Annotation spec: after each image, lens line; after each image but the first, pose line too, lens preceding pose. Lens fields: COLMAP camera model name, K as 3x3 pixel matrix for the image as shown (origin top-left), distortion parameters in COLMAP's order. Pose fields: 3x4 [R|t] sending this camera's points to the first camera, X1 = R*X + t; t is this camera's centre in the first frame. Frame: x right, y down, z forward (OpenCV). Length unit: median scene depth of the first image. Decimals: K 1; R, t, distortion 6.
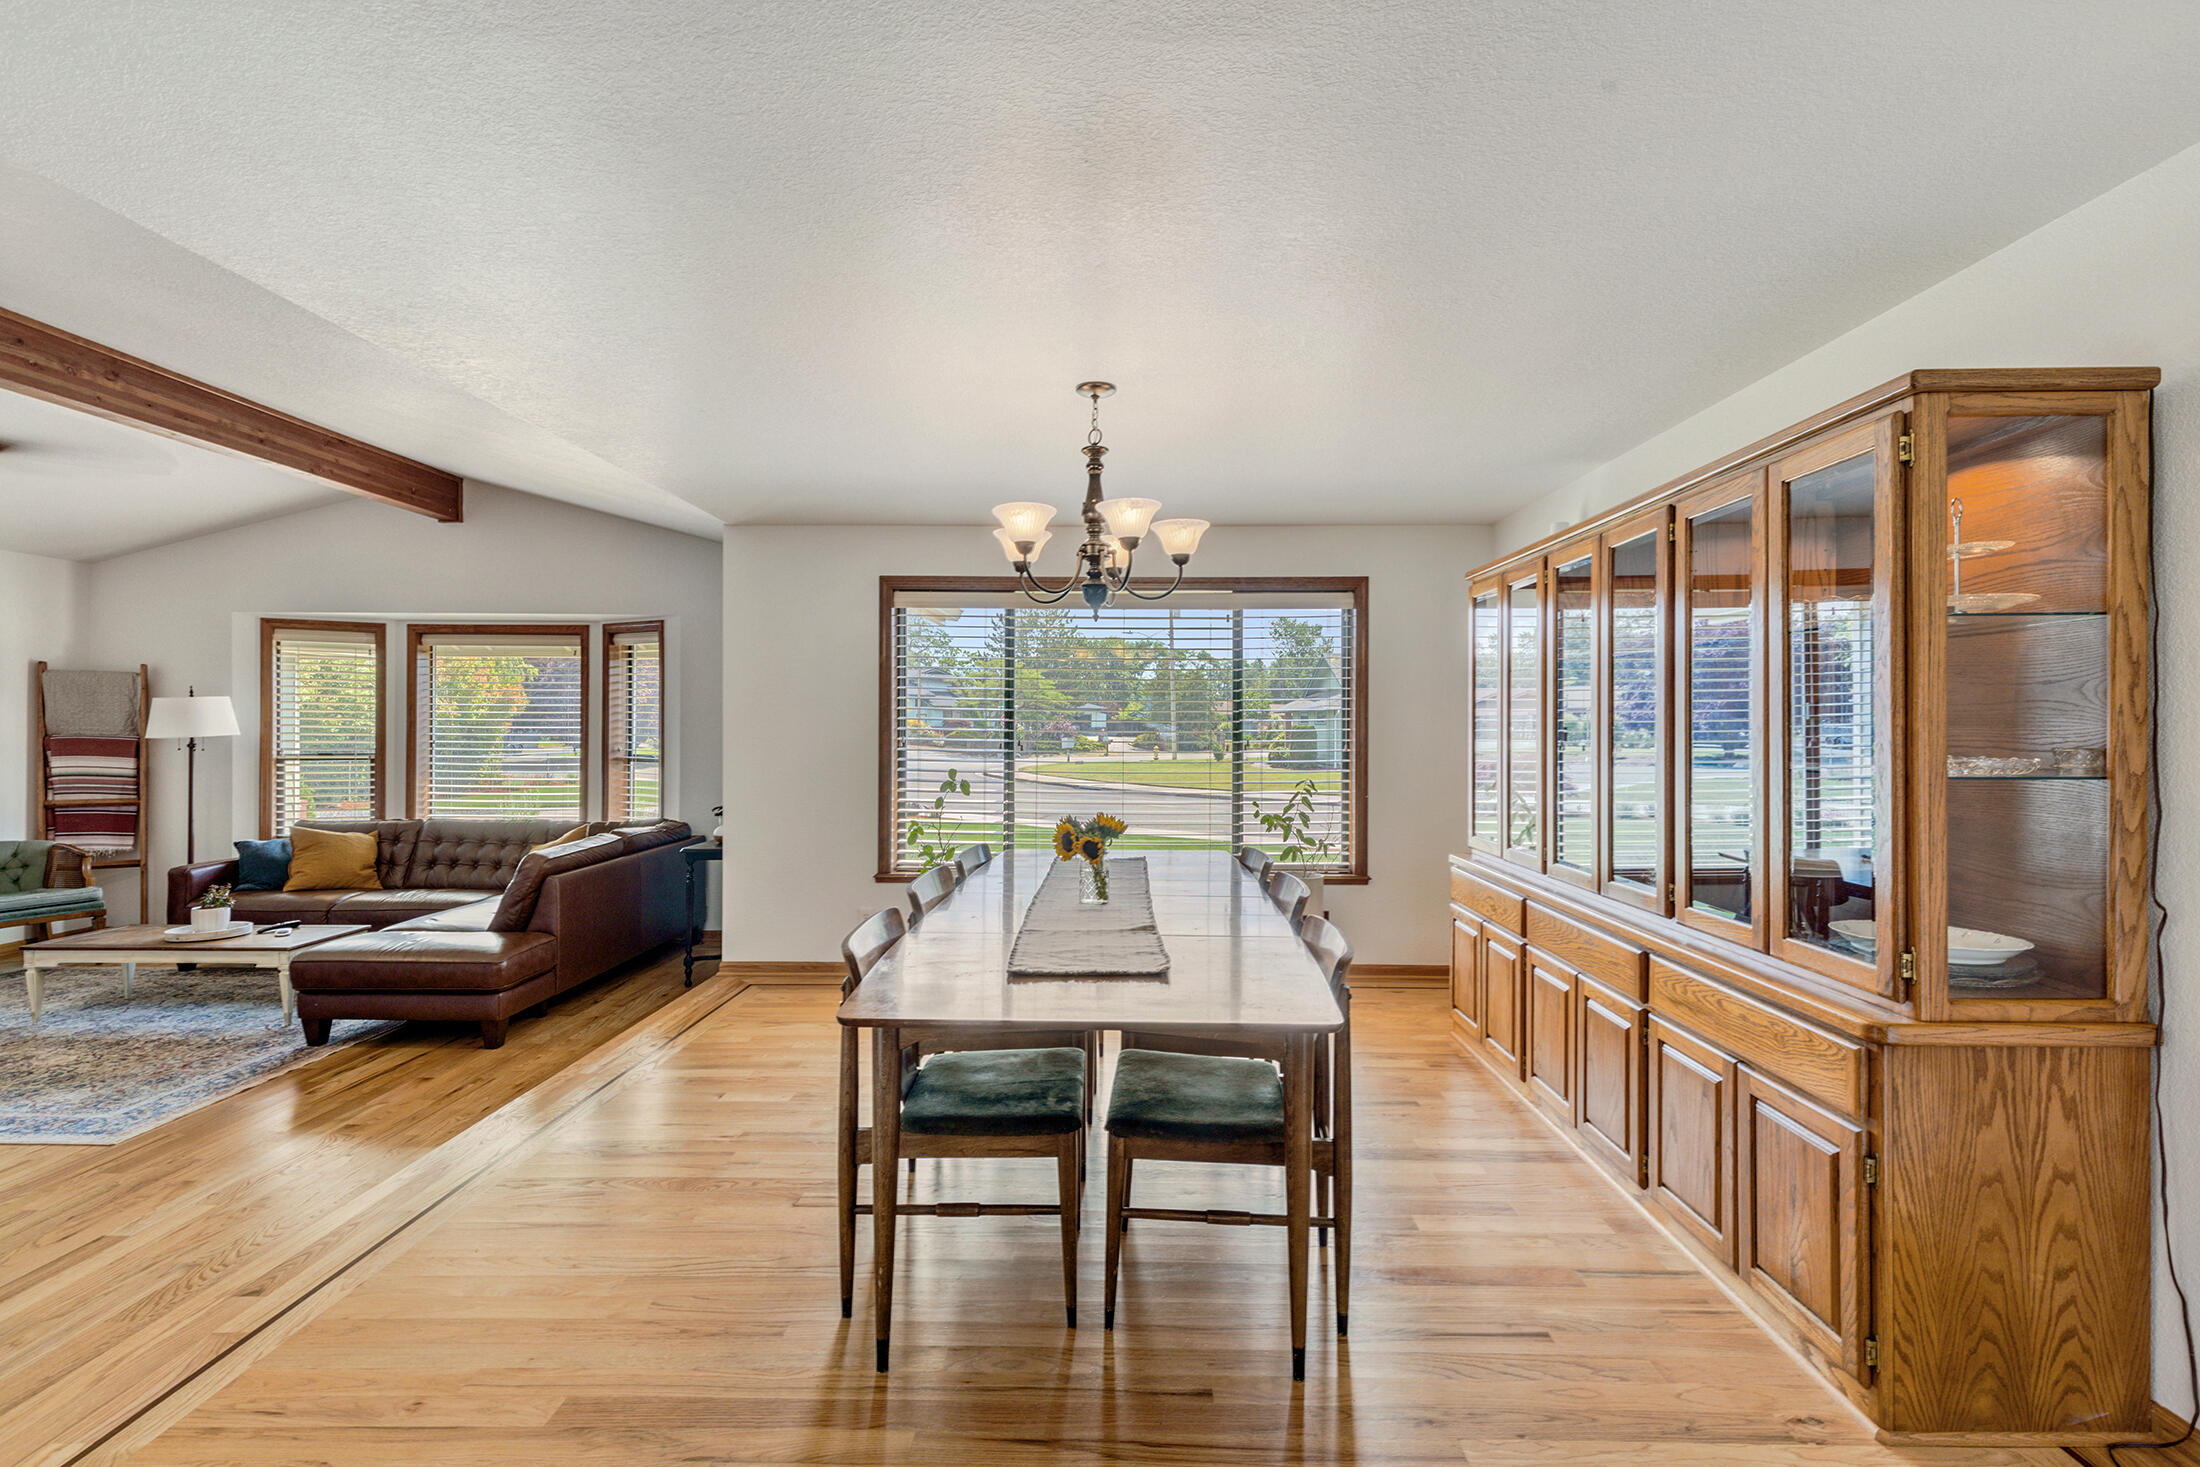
lens RADIAL K [[995.9, 0, 1104.3], [0, 995.9, 730.9], [0, 0, 1]] dist [0.010566, -0.002567]
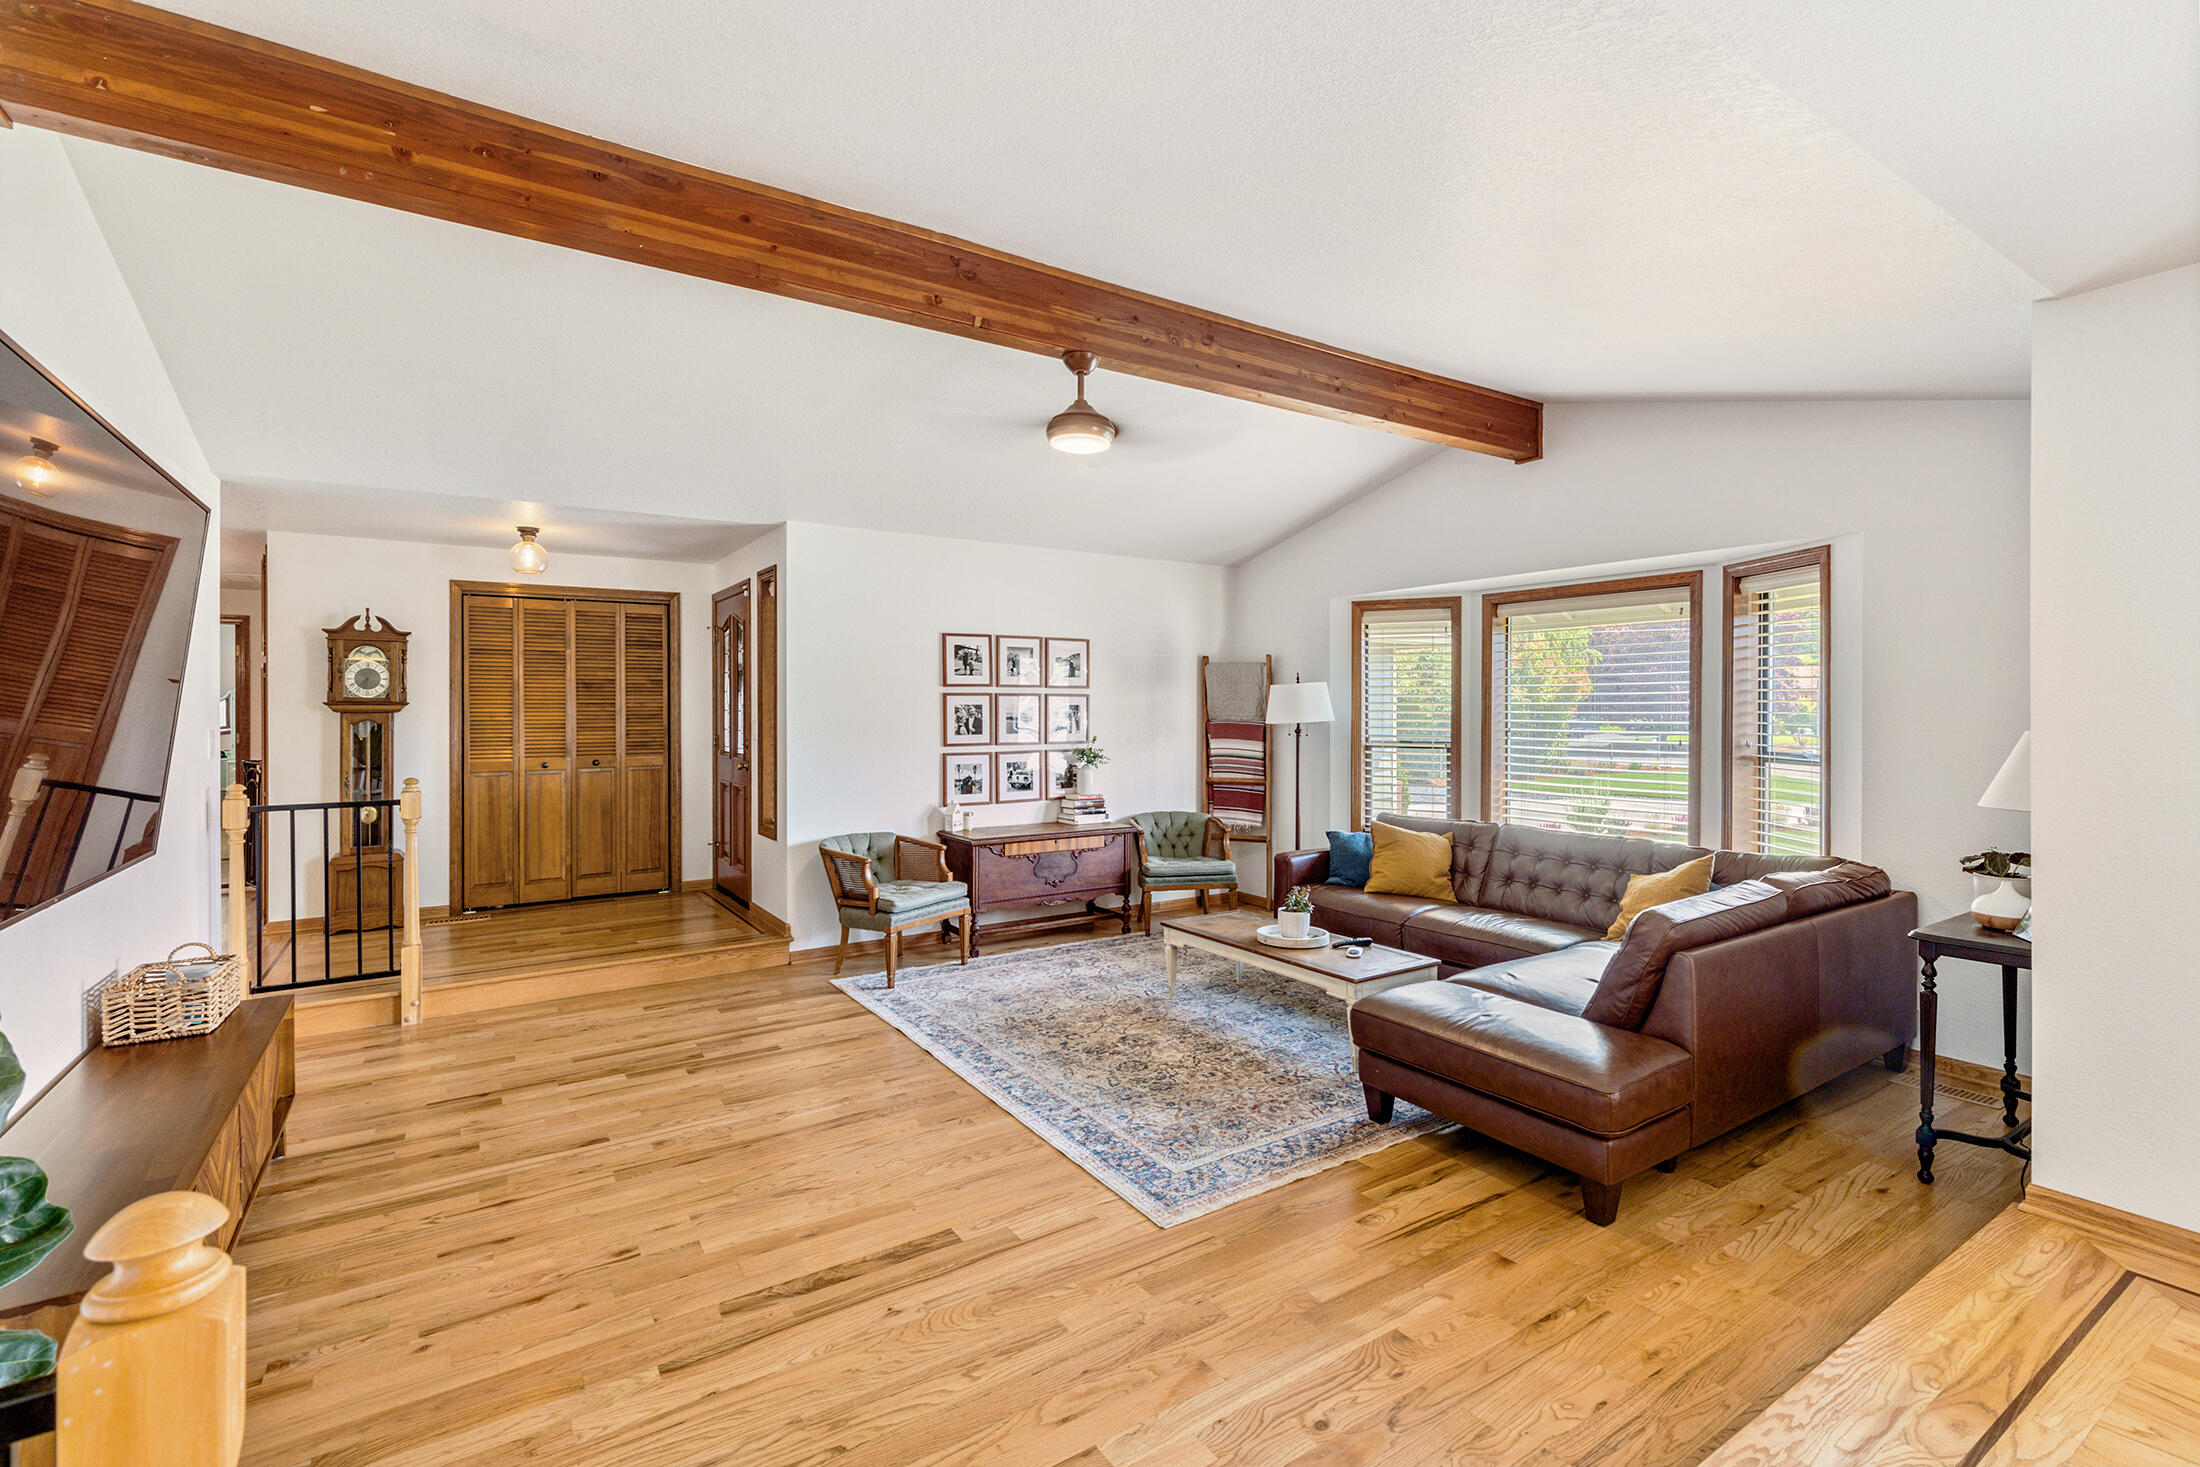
lens RADIAL K [[995.9, 0, 1112.7], [0, 995.9, 706.5], [0, 0, 1]] dist [0.010566, -0.002567]
pose [[0.567210, -0.006479, -0.823548, -0.193878], [-0.001495, 0.999959, -0.008896, -0.000870], [0.823572, 0.006277, 0.567177, 0.285809]]
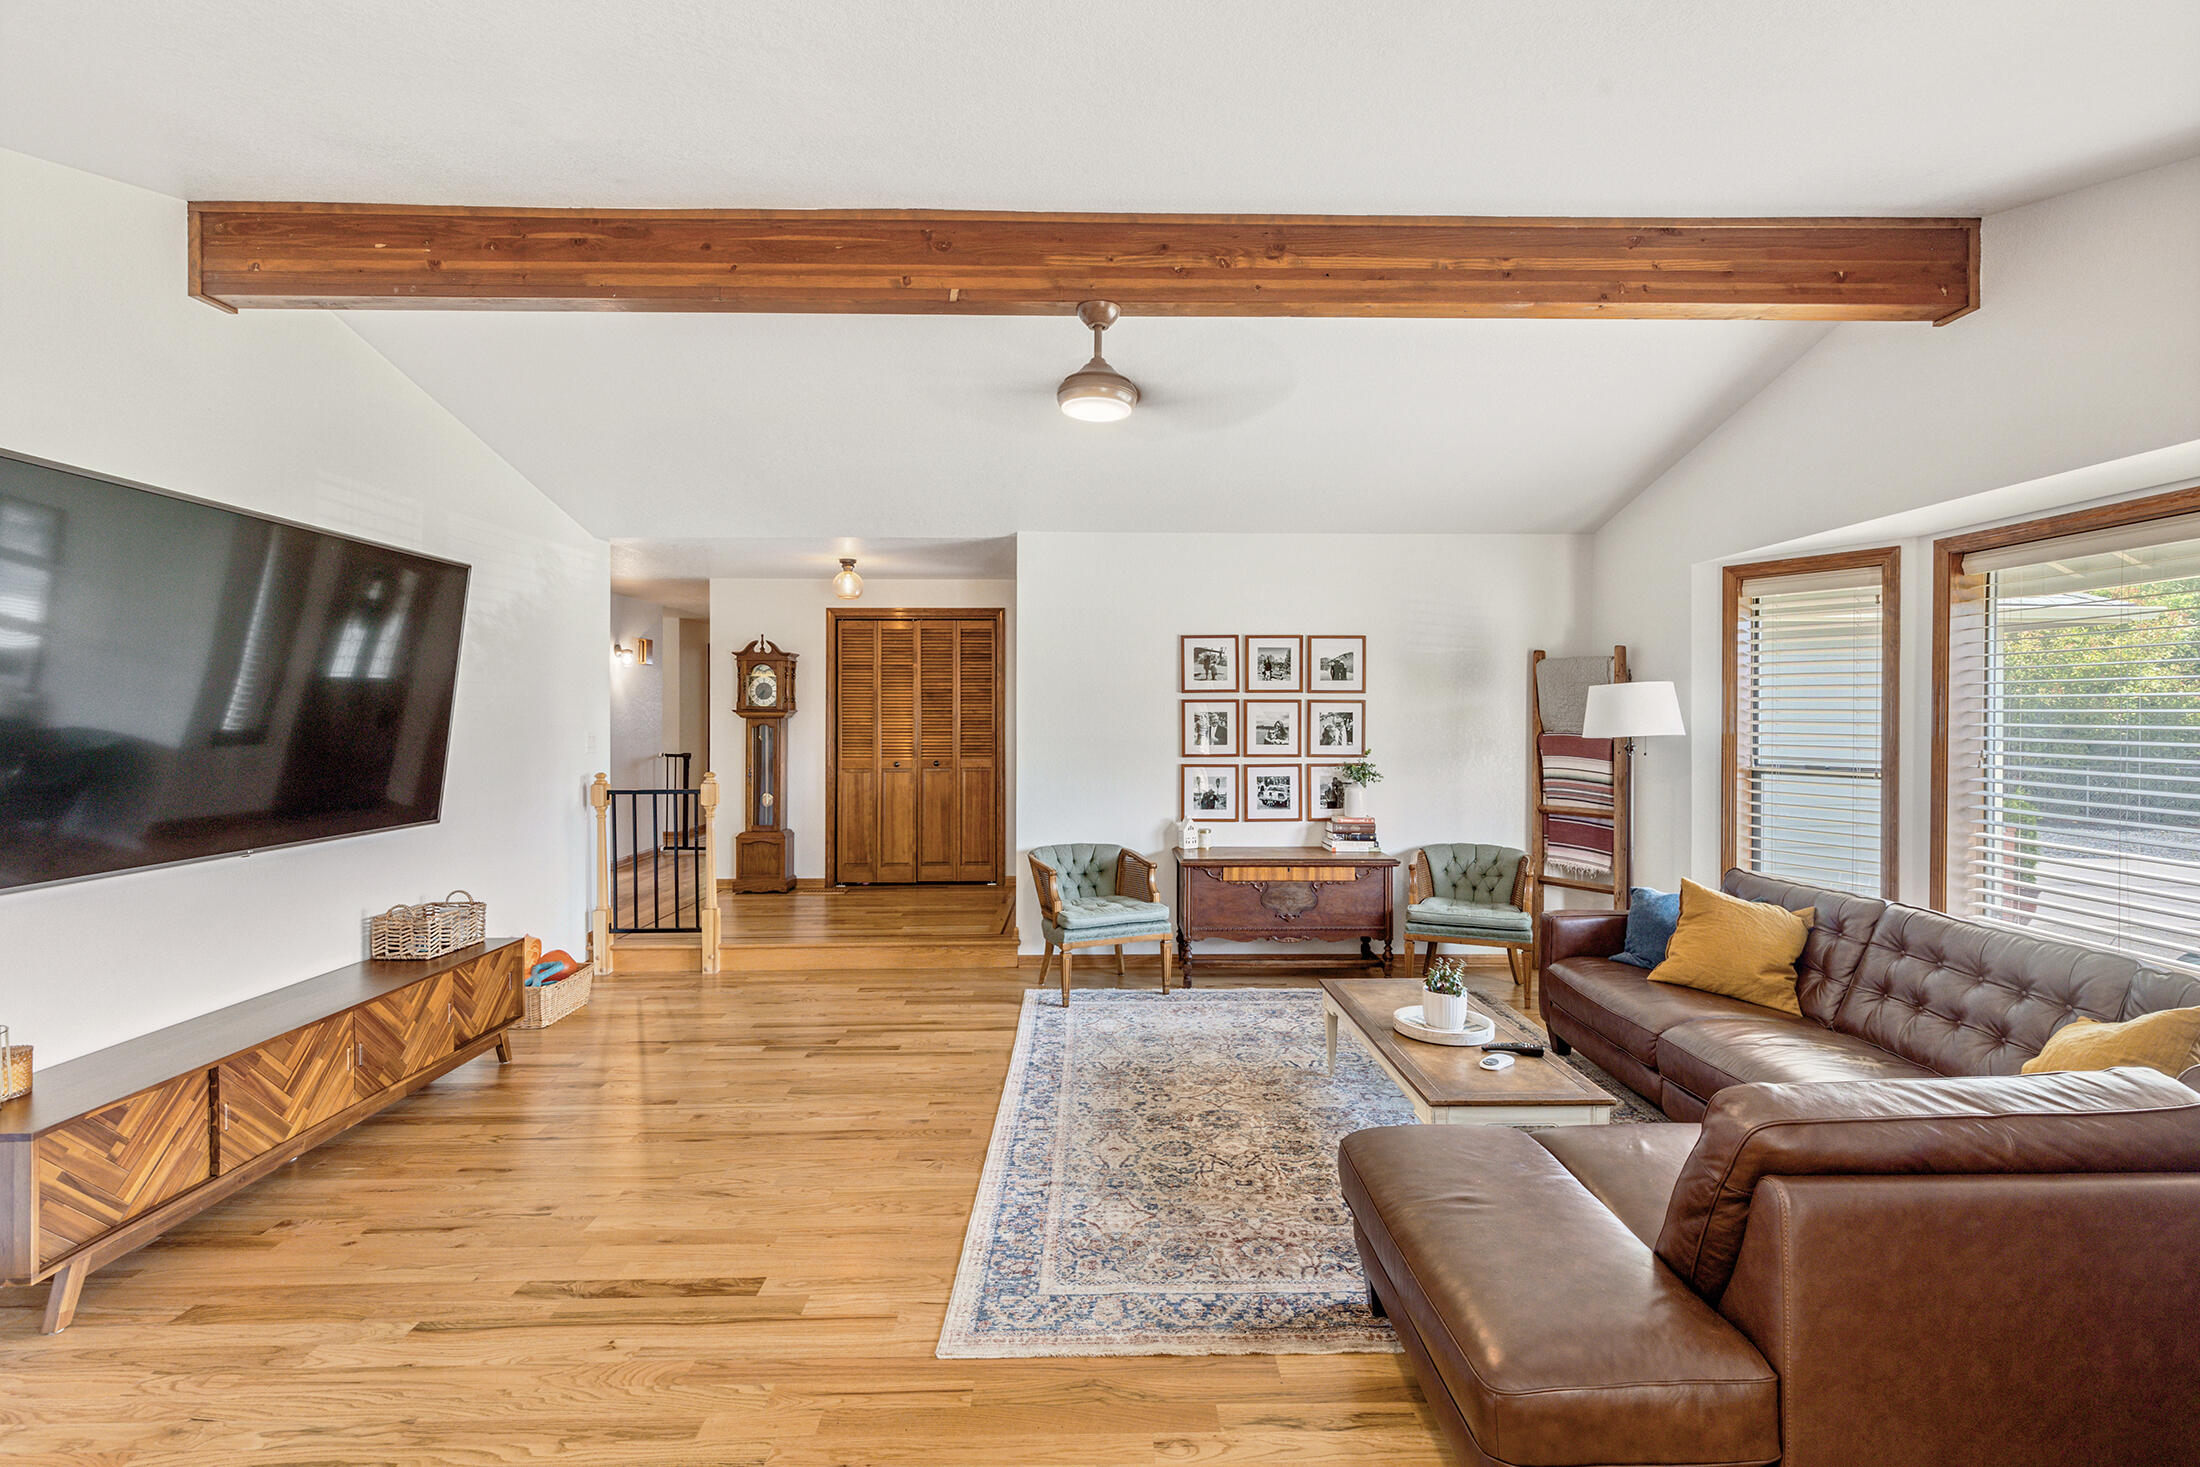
lens RADIAL K [[995.9, 0, 1102.5], [0, 995.9, 716.6], [0, 0, 1]] dist [0.010566, -0.002567]
pose [[0.032645, -0.001553, -0.999466, -0.182691], [-0.006722, 0.999976, -0.001773, -0.005268], [0.999444, 0.006776, 0.032634, 0.611511]]
